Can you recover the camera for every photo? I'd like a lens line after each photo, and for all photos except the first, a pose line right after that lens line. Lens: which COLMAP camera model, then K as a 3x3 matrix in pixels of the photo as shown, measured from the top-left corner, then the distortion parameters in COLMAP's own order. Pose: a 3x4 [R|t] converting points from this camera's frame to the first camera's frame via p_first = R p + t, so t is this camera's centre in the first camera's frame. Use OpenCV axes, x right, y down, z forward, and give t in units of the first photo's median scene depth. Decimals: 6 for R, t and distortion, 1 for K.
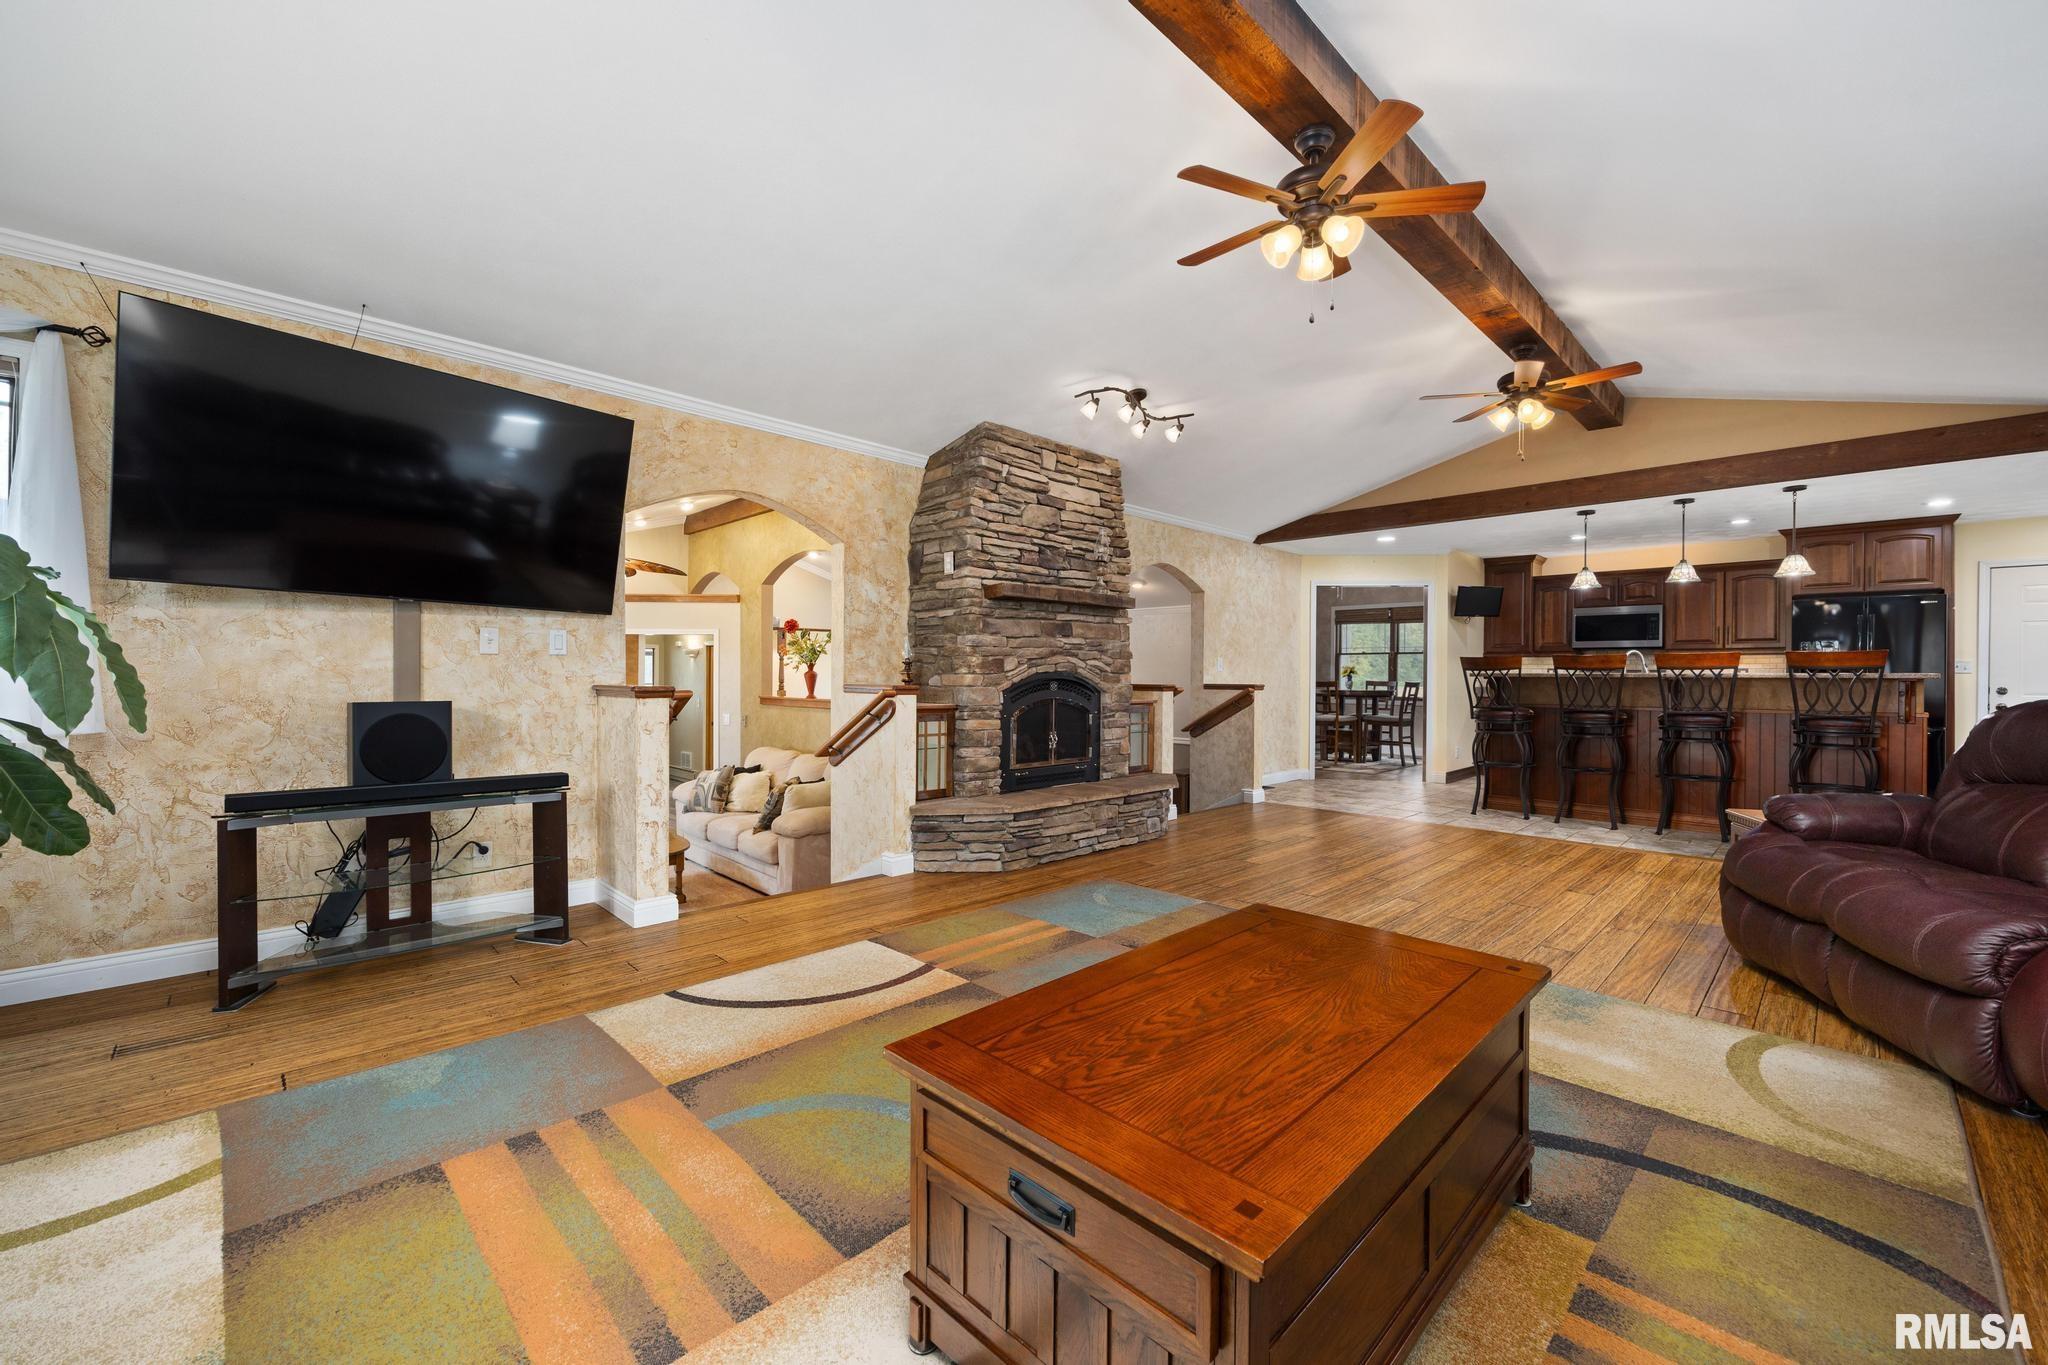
lens RADIAL K [[800.7, 0, 1024.0], [0, 800.7, 682.5], [0, 0, 1]] dist [-0.000647, -0.000094]
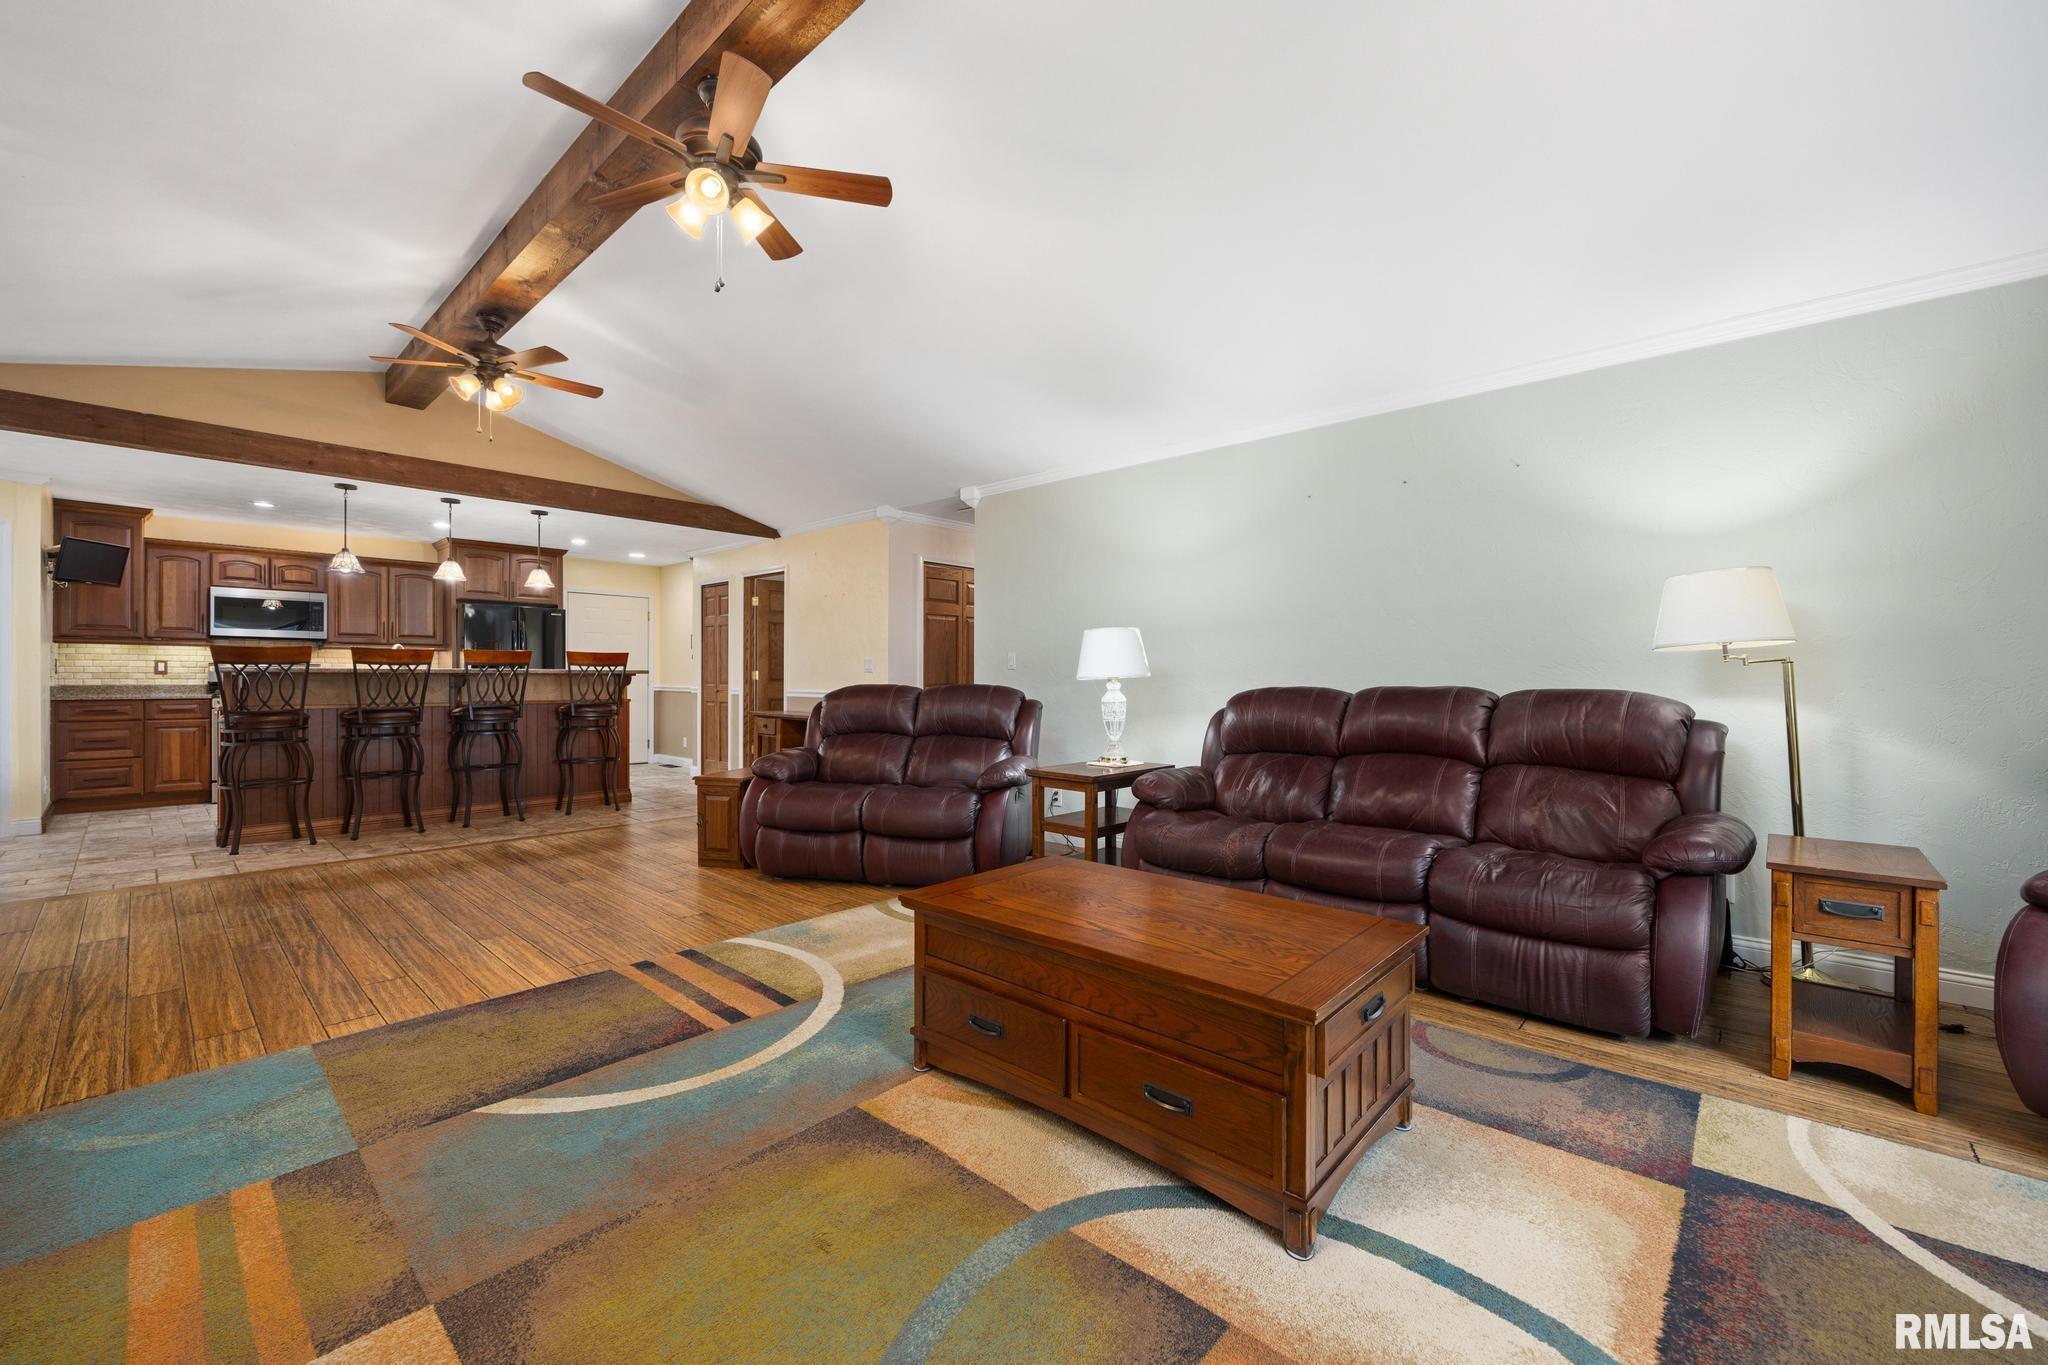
lens RADIAL K [[815.1, 0, 1055.6], [0, 815.1, 682.3], [0, 0, 1]] dist [-0.000951, -0.003555]
pose [[-0.073412, -0.012041, 0.997229, -0.460409], [0.004151, 0.999915, 0.012379, -0.006454], [-0.997293, 0.005048, -0.073356, 0.521176]]
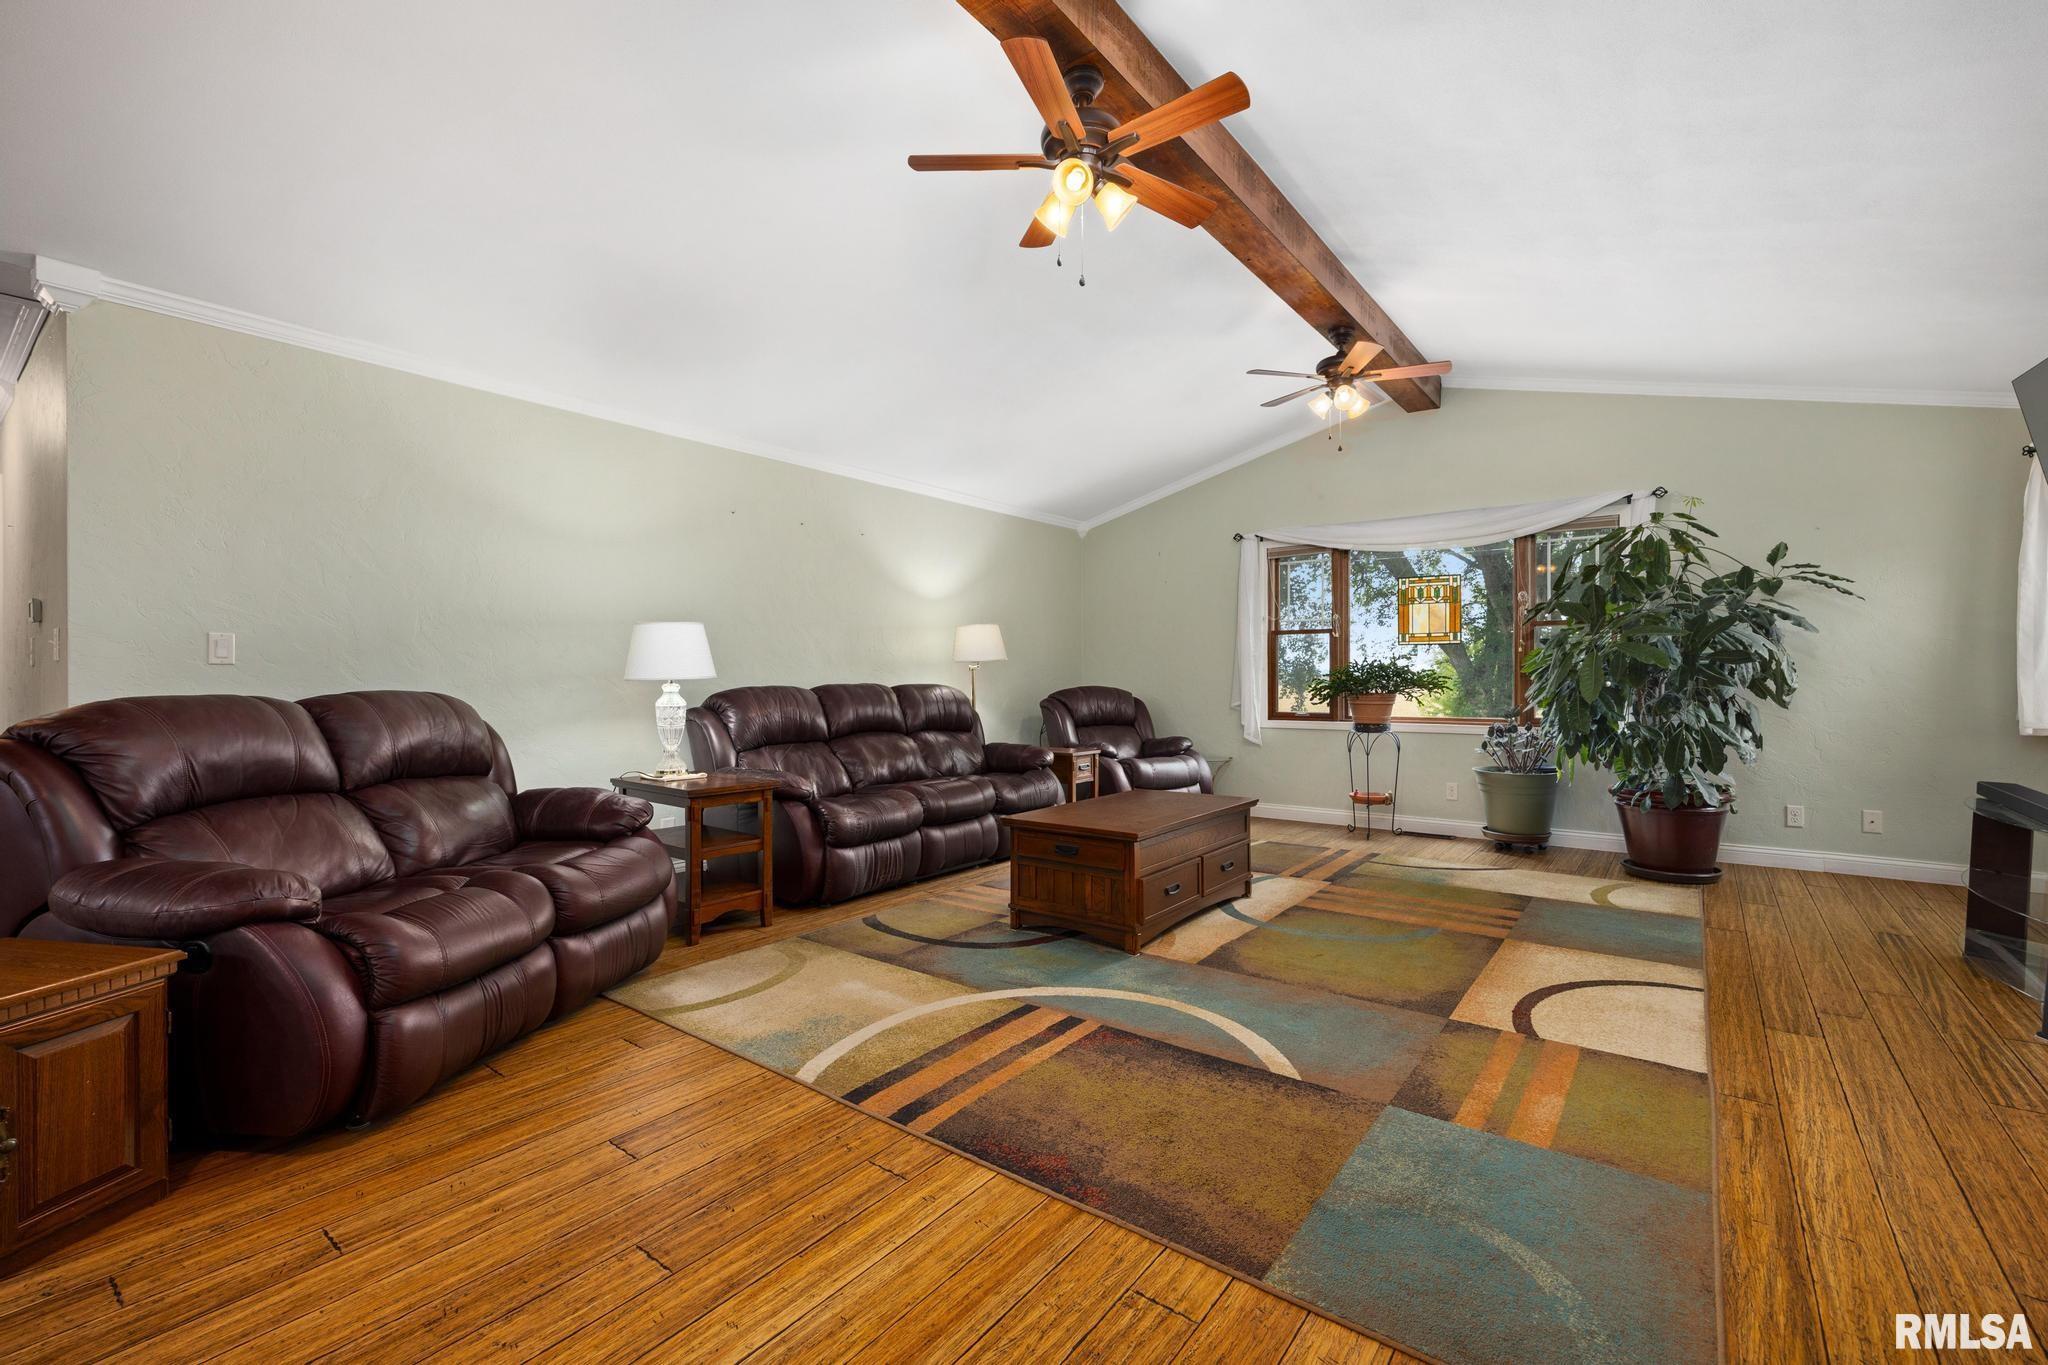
lens RADIAL K [[867.5, 0, 1024.0], [0, 867.5, 682.5], [0, 0, 1]] dist [0.000767, 0.000136]
pose [[-0.990015, -0.002049, -0.140945, 0.427045], [-0.003967, 0.999903, 0.013327, -0.008890], [0.140904, 0.013753, -0.989928, 1.496136]]
